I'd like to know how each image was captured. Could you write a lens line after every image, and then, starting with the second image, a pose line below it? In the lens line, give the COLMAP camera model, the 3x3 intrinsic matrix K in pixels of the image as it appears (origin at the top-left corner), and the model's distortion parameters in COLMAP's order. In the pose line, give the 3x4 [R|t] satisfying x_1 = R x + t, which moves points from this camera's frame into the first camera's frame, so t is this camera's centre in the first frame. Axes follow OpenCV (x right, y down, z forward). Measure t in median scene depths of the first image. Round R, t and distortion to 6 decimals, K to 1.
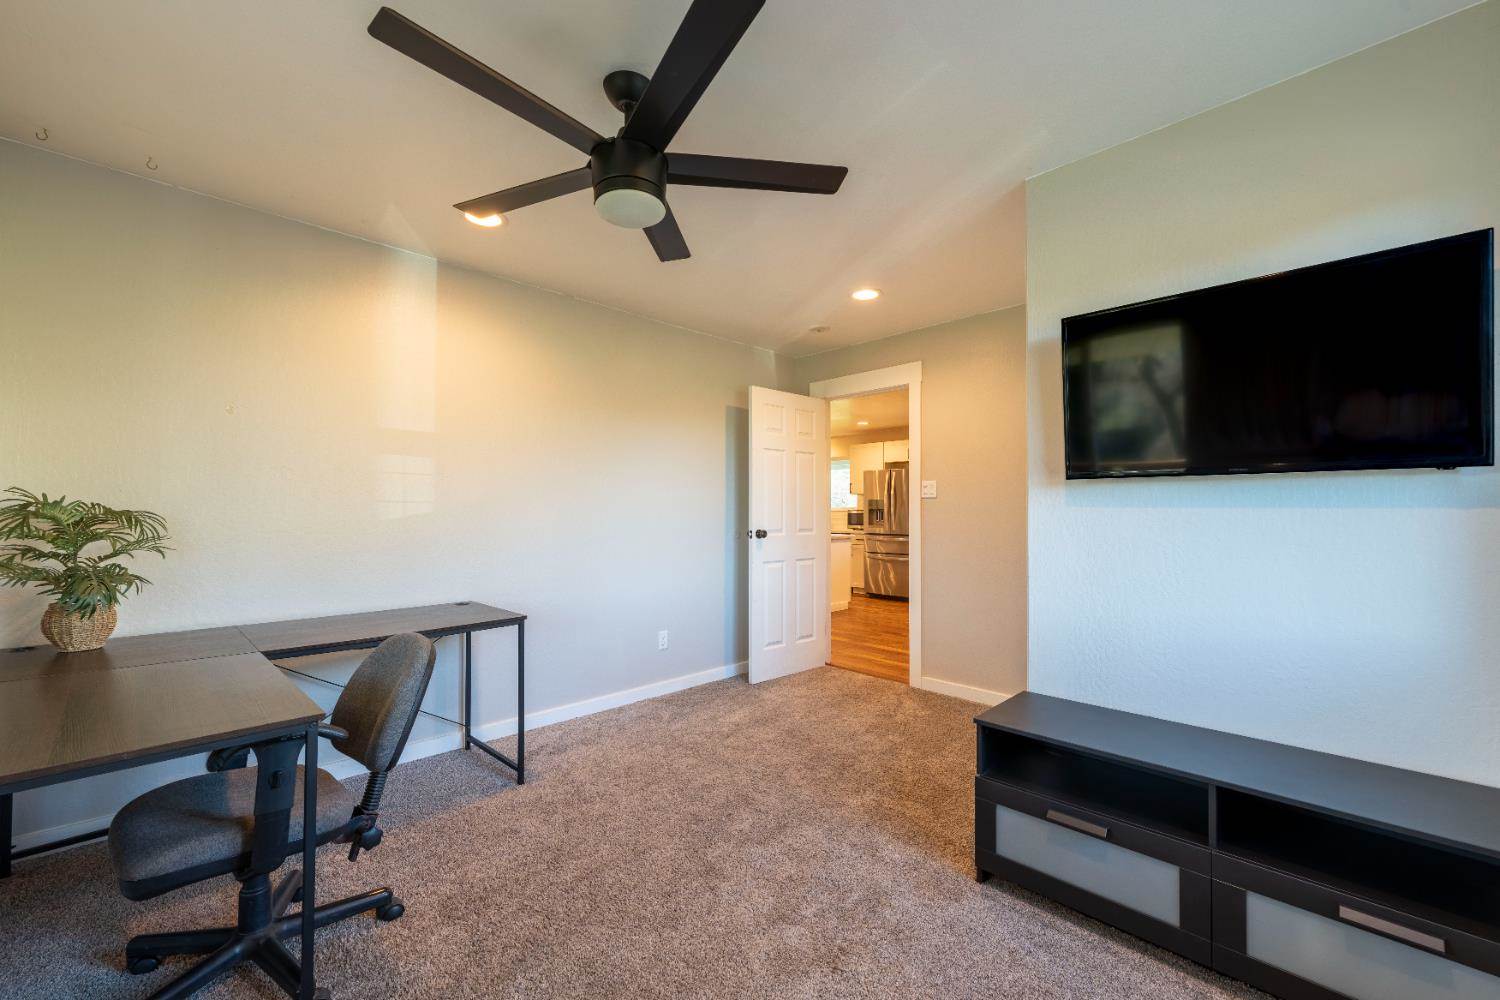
lens RADIAL K [[602.6, 0, 747.5], [0, 602.6, 502.2], [0, 0, 1]] dist [0.000248, -0.000282]
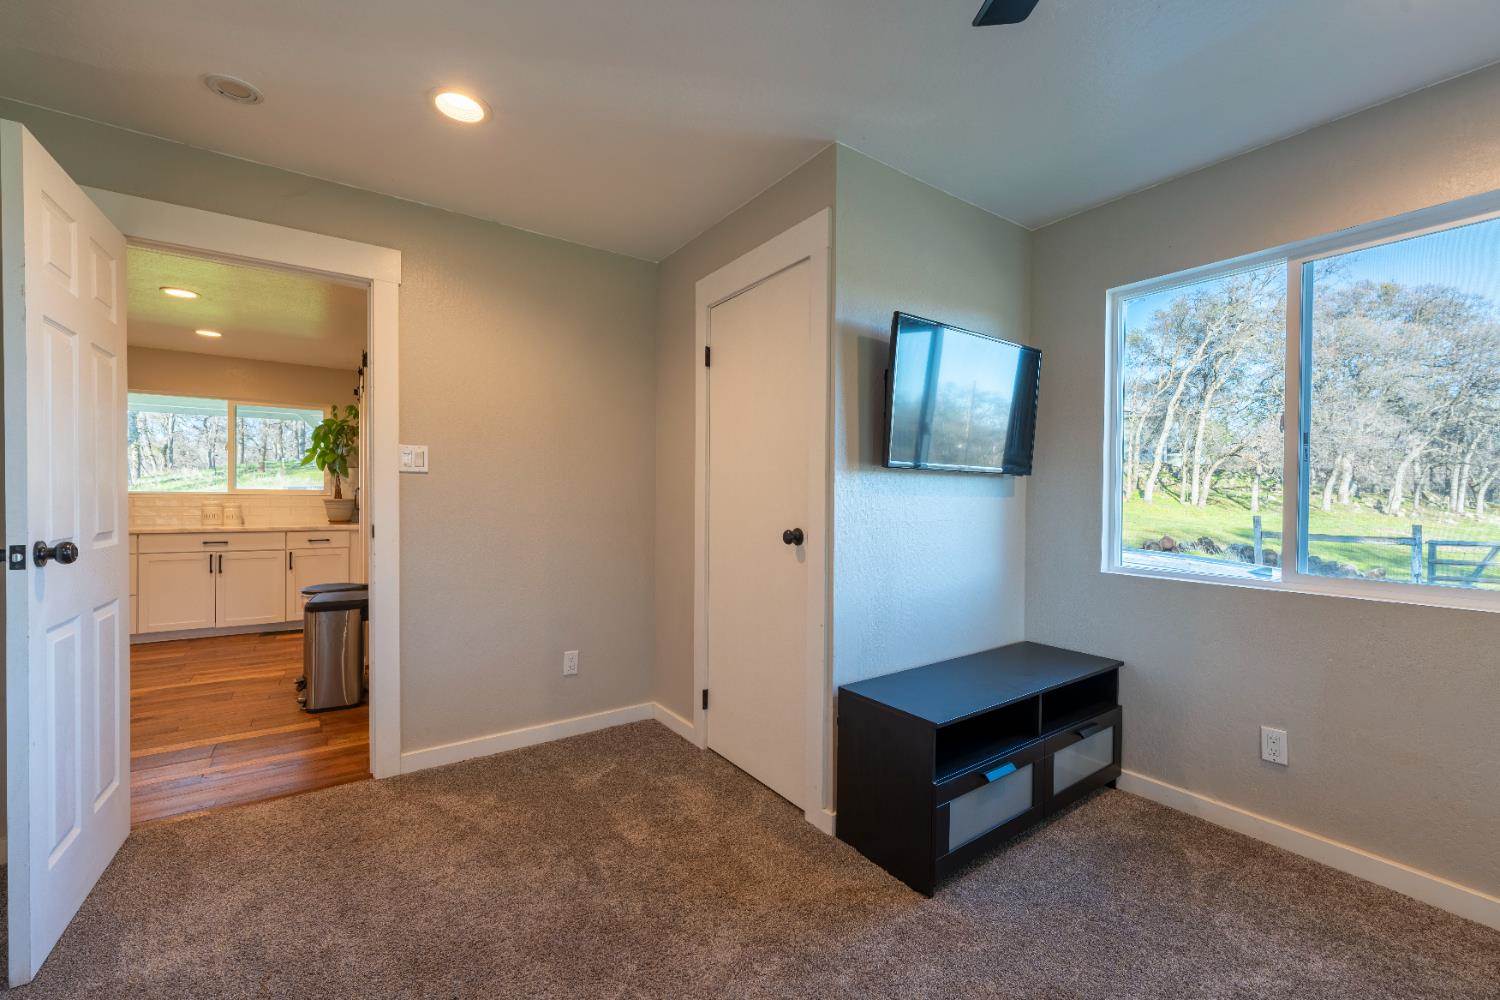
lens RADIAL K [[602.6, 0, 747.5], [0, 602.6, 502.2], [0, 0, 1]] dist [0.000248, -0.000282]
pose [[0.171113, -0.010097, 0.985200, -0.278372], [-0.017301, 0.999763, 0.013251, 0.010656], [-0.985099, -0.019313, 0.170898, 0.563233]]
